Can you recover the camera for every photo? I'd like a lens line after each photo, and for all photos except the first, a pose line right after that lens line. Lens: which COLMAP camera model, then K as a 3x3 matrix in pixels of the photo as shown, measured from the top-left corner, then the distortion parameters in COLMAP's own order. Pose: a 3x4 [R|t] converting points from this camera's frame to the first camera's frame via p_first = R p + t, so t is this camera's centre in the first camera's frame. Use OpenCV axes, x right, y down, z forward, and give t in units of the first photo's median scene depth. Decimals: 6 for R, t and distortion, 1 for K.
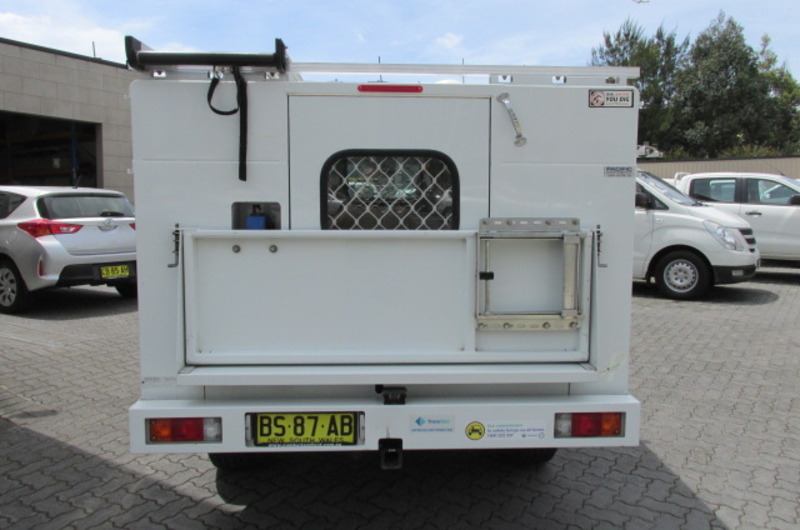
lens RADIAL K [[678.3, 0, 405.2], [0, 678.3, 263.1], [0, 0, 1]] dist [-0.023923, 0.006933]
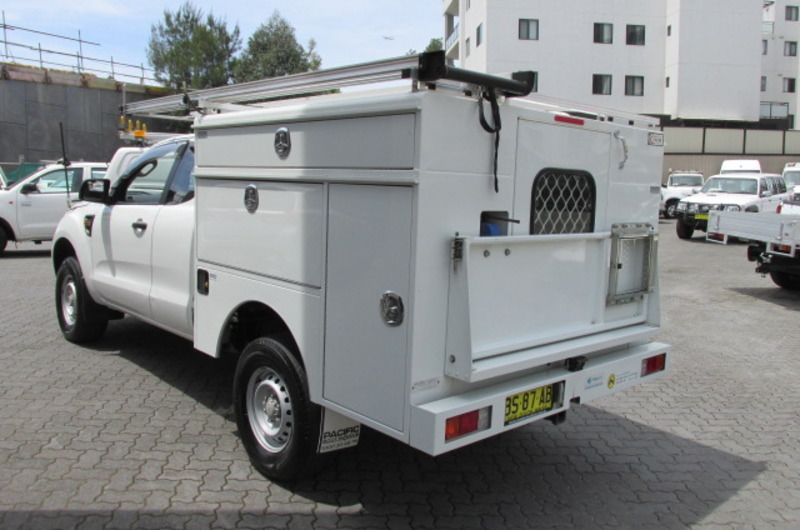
lens RADIAL K [[678.3, 0, 405.8], [0, 678.3, 268.1], [0, 0, 1]] dist [-0.023923, 0.006933]
pose [[0.766343, -0.054332, 0.640131, -0.808678], [0.030503, 0.998371, 0.048221, -0.041851], [-0.641708, -0.017428, 0.766751, 0.177914]]
